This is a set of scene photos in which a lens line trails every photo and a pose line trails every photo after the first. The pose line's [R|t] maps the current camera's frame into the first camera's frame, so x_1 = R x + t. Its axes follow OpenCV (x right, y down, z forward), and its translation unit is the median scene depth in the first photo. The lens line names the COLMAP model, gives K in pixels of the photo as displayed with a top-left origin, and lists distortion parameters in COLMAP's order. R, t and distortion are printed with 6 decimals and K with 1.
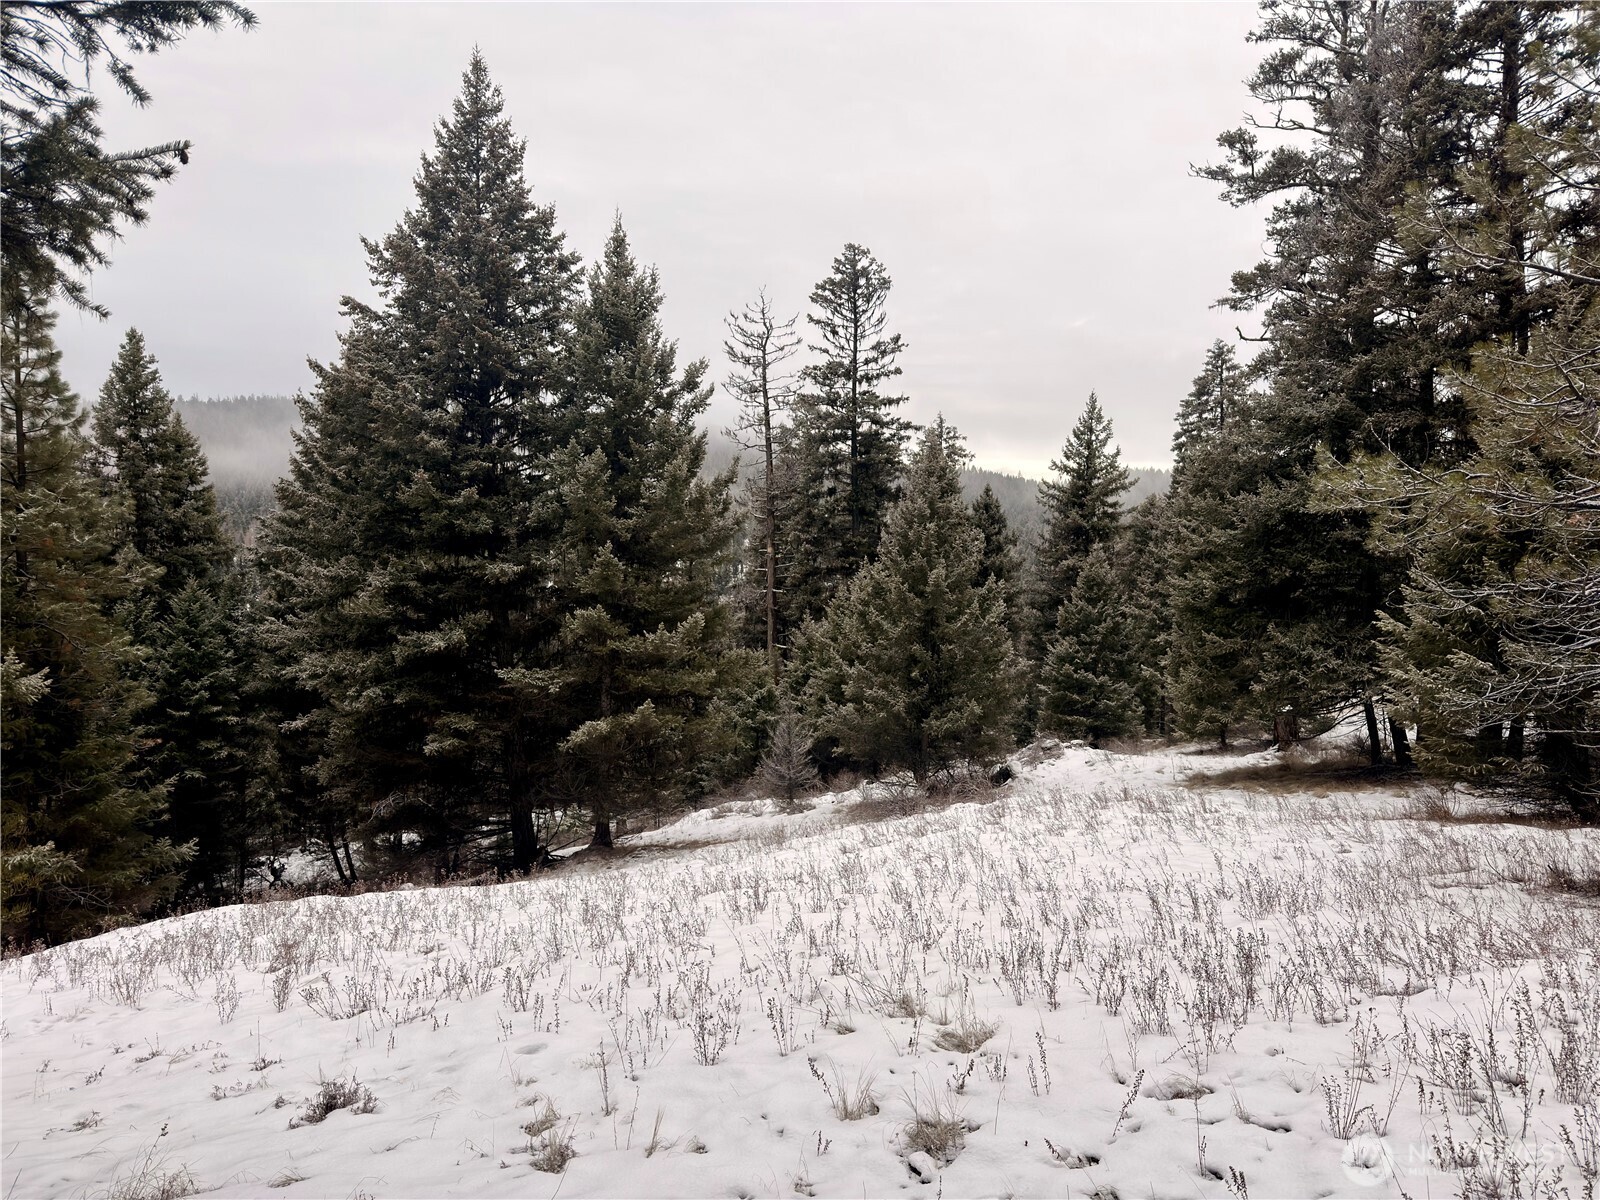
lens RADIAL K [[1115.4, 0, 806.1], [0, 1115.4, 610.5], [0, 0, 1]] dist [0.028844, -0.037003]
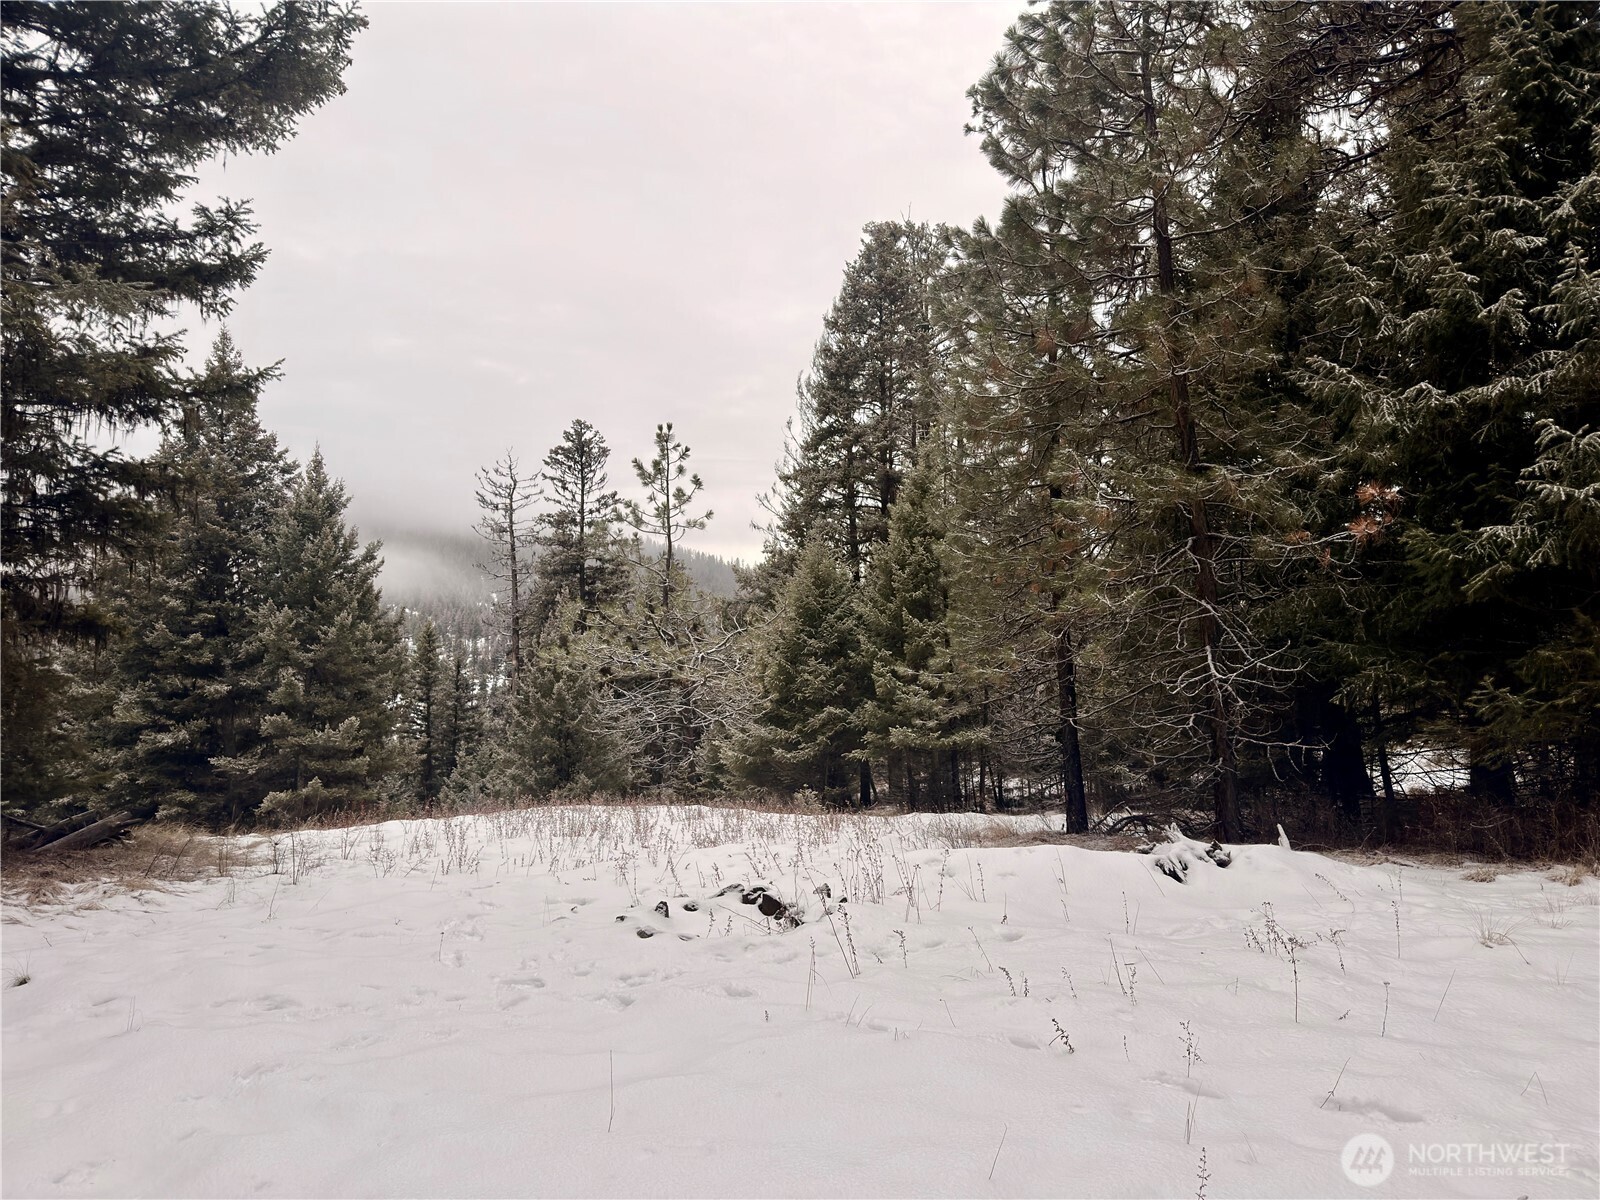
lens RADIAL K [[1115.4, 0, 803.0], [0, 1115.4, 599.9], [0, 0, 1]] dist [0.028844, -0.037003]
pose [[0.992217, -0.000046, 0.124521, 0.252801], [0.012532, 0.994960, -0.099484, 0.002434], [-0.123889, 0.100270, 0.987217, -0.457045]]
